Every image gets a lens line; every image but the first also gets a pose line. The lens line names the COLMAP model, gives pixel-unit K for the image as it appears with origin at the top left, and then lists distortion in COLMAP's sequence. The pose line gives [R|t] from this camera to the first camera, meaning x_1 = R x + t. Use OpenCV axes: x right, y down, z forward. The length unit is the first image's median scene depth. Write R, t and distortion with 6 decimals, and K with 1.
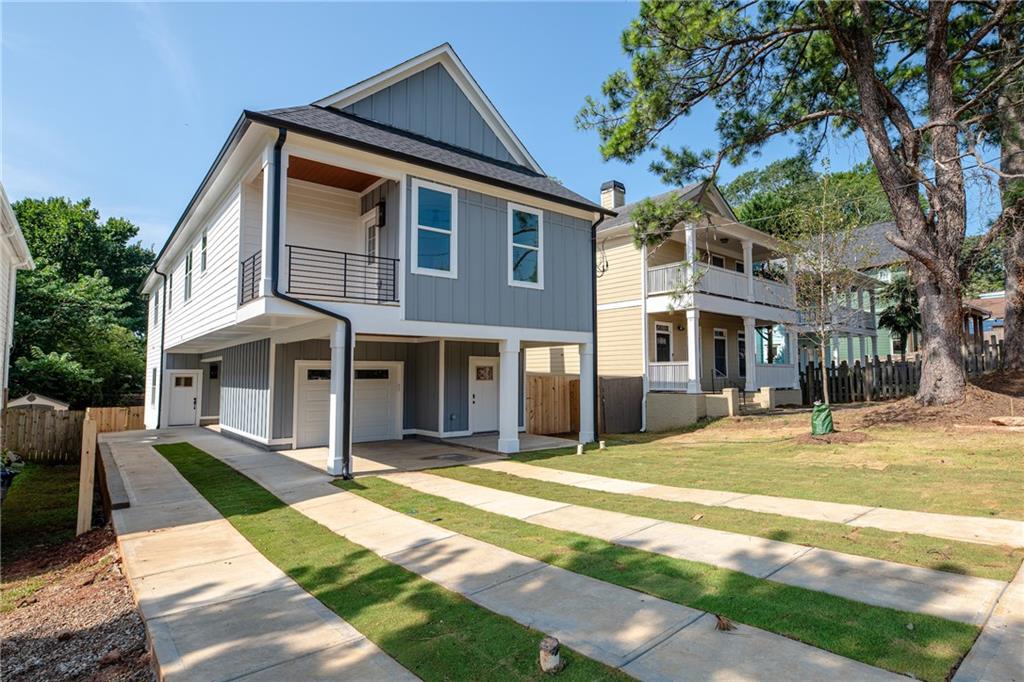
lens RADIAL K [[504.8, 0, 510.4], [0, 504.8, 342.6], [0, 0, 1]] dist [0.011907, -0.000680]
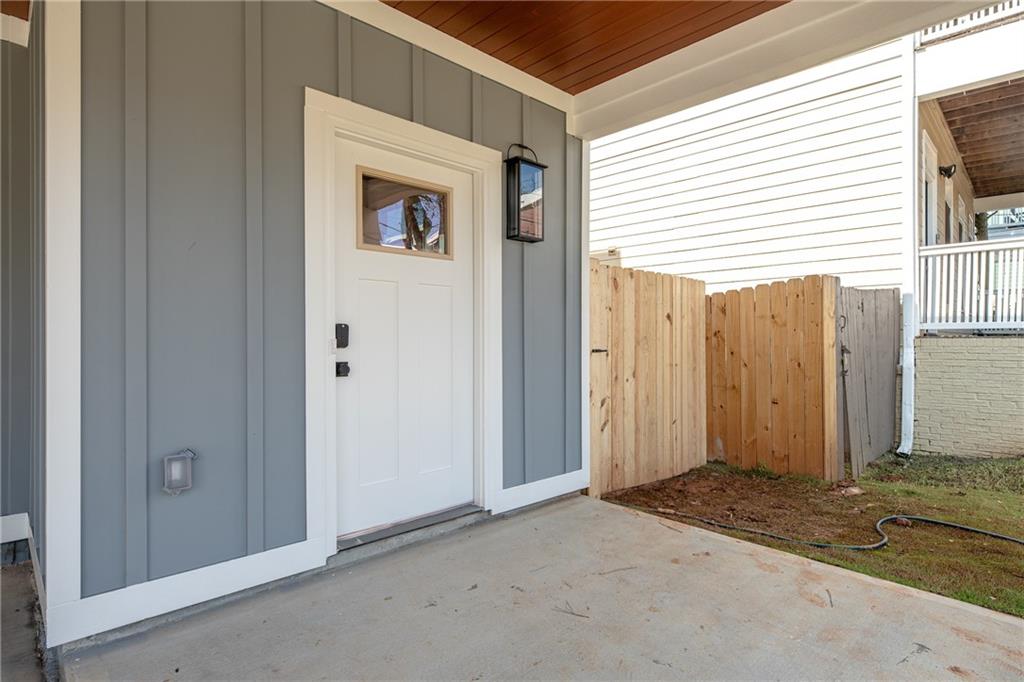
lens RADIAL K [[504.8, 0, 517.4], [0, 504.8, 339.7], [0, 0, 1]] dist [0.011907, -0.000680]
pose [[0.993175, 0.006738, 0.116437, -0.036509], [-0.014803, 0.997538, 0.068541, 0.105059], [-0.115688, -0.069797, 0.990830, 0.908636]]
